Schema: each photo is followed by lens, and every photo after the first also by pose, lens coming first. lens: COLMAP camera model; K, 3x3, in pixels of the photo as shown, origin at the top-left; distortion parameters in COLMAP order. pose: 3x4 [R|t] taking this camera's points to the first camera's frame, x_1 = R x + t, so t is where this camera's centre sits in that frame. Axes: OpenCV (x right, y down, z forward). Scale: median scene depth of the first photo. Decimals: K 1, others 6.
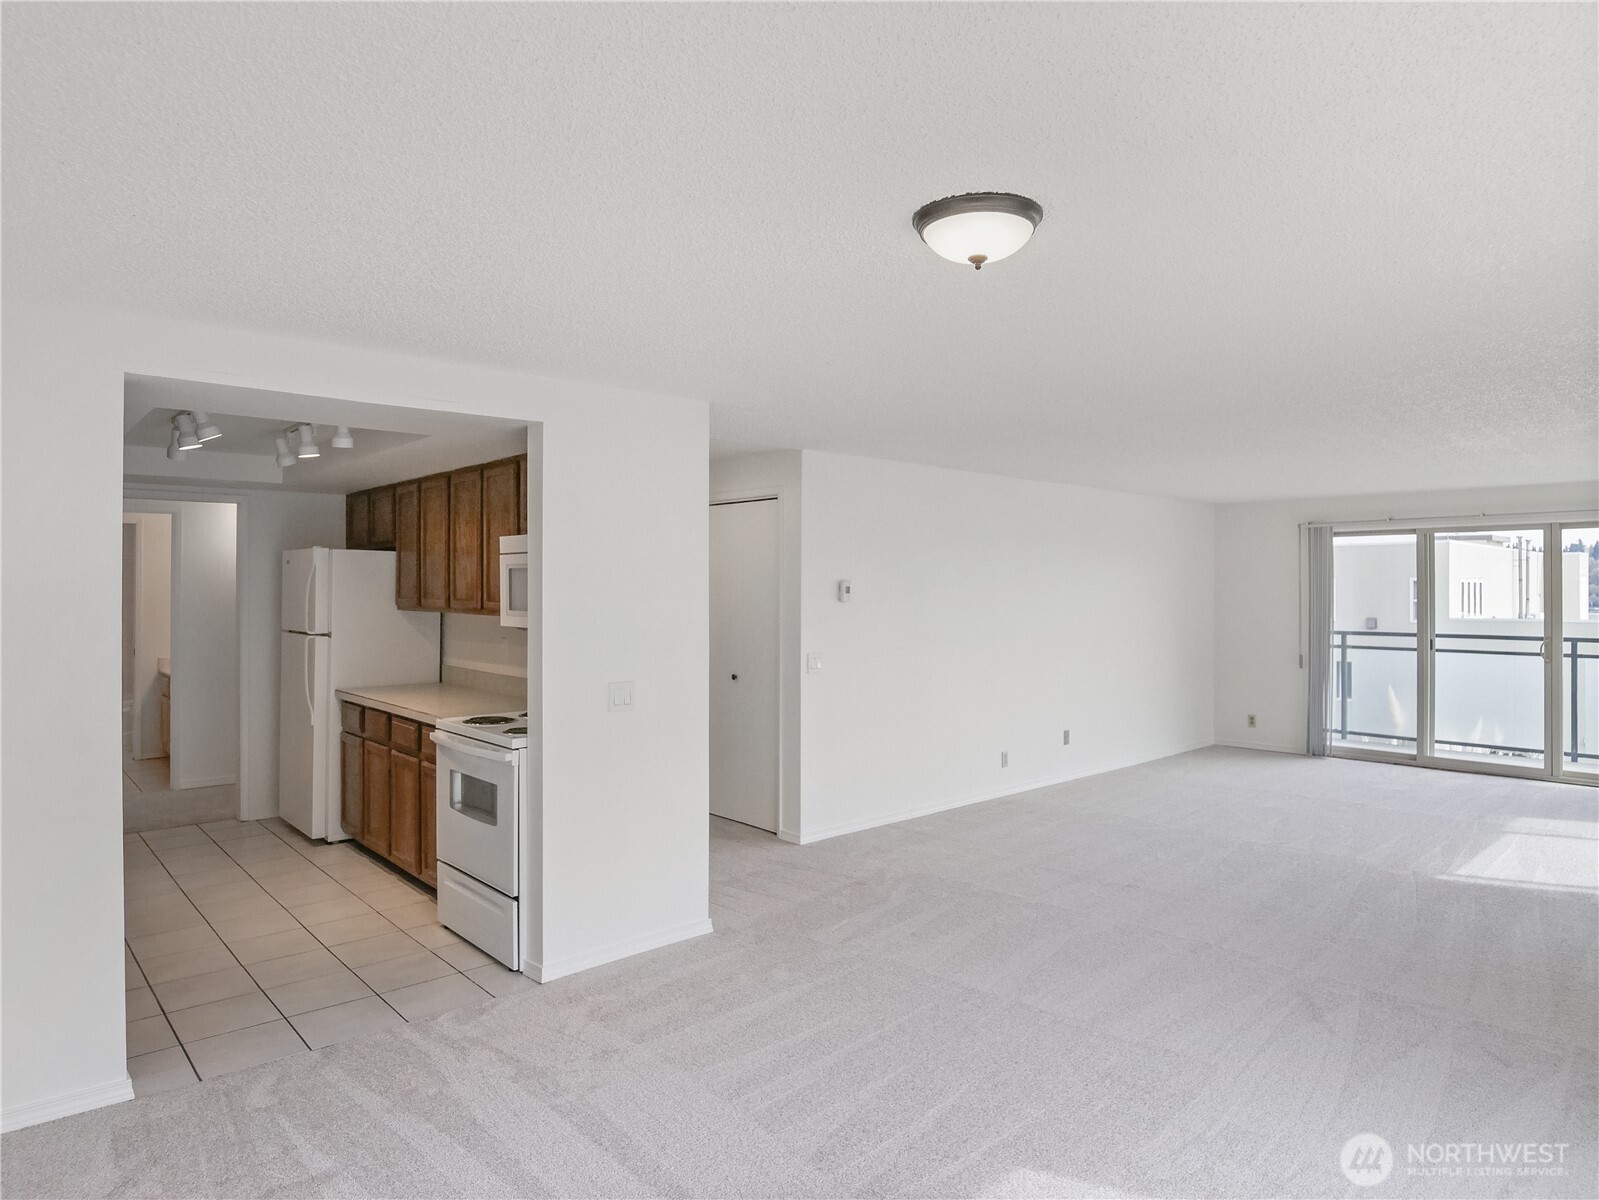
lens RADIAL K [[959.0, 0, 797.9], [0, 959.0, 569.0], [0, 0, 1]] dist [-0.007073, -0.000806]
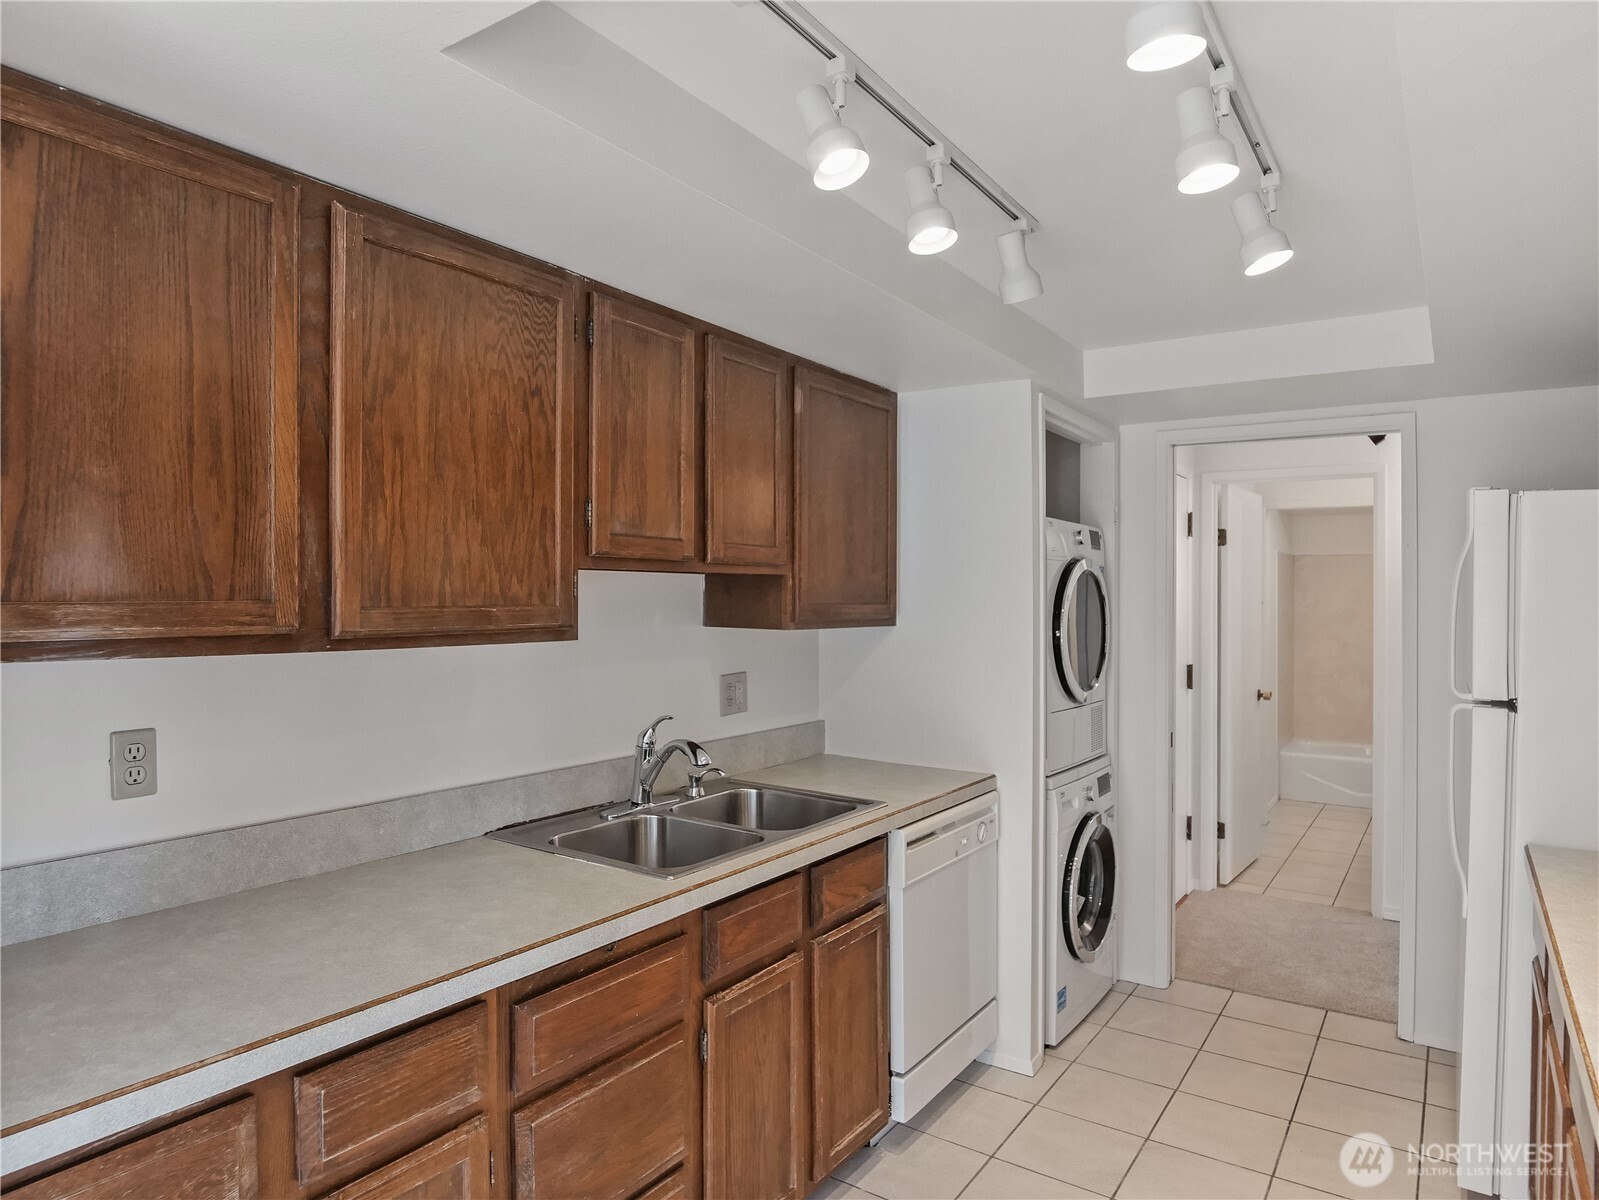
lens RADIAL K [[986.3, 0, 807.2], [0, 986.3, 587.1], [0, 0, 1]] dist [-0.026579, 0.001072]
pose [[0.249606, -0.003127, -0.968343, -0.165813], [0.010506, 0.999945, -0.000521, 0.015956], [0.968291, -0.010043, 0.249625, 0.610213]]
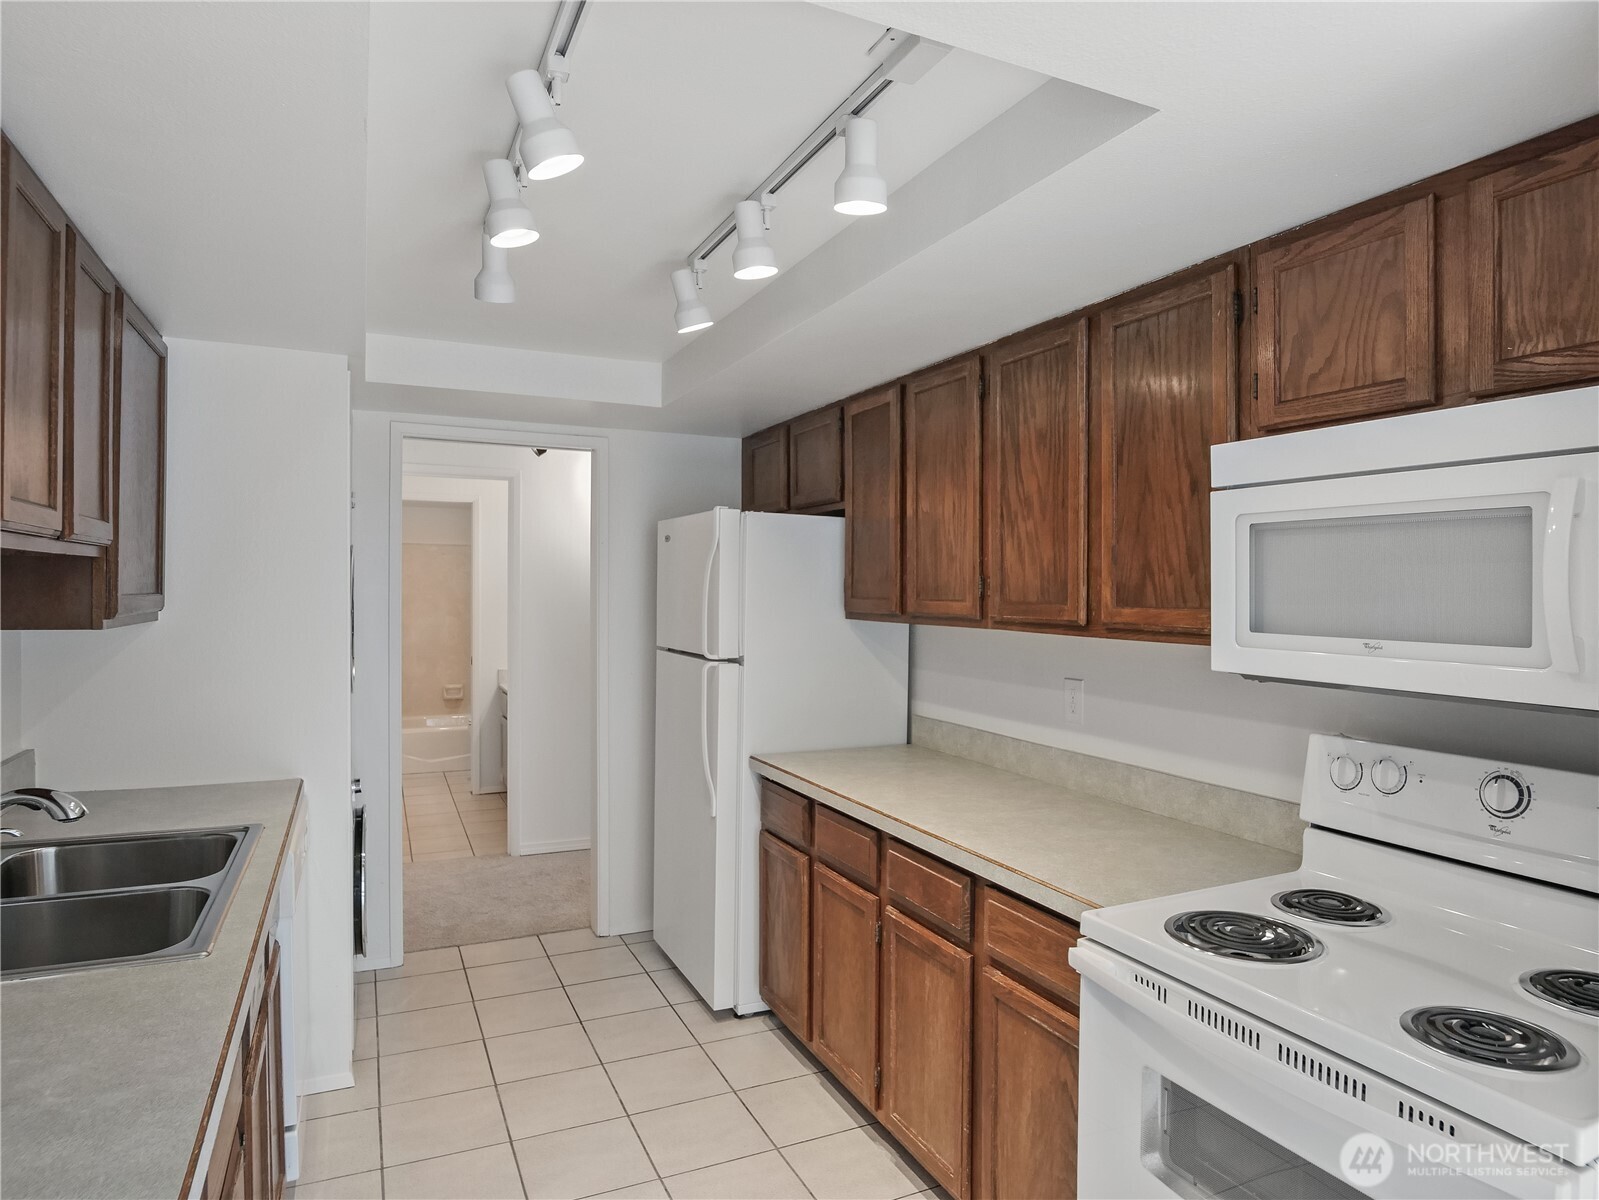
lens RADIAL K [[967.5, 0, 809.6], [0, 967.5, 590.5], [0, 0, 1]] dist [-0.031084, 0.000236]
pose [[0.958954, 0.008962, -0.283418, -0.285464], [-0.003329, 0.999787, 0.020350, 0.014548], [0.283541, -0.018571, 0.958780, 0.455566]]
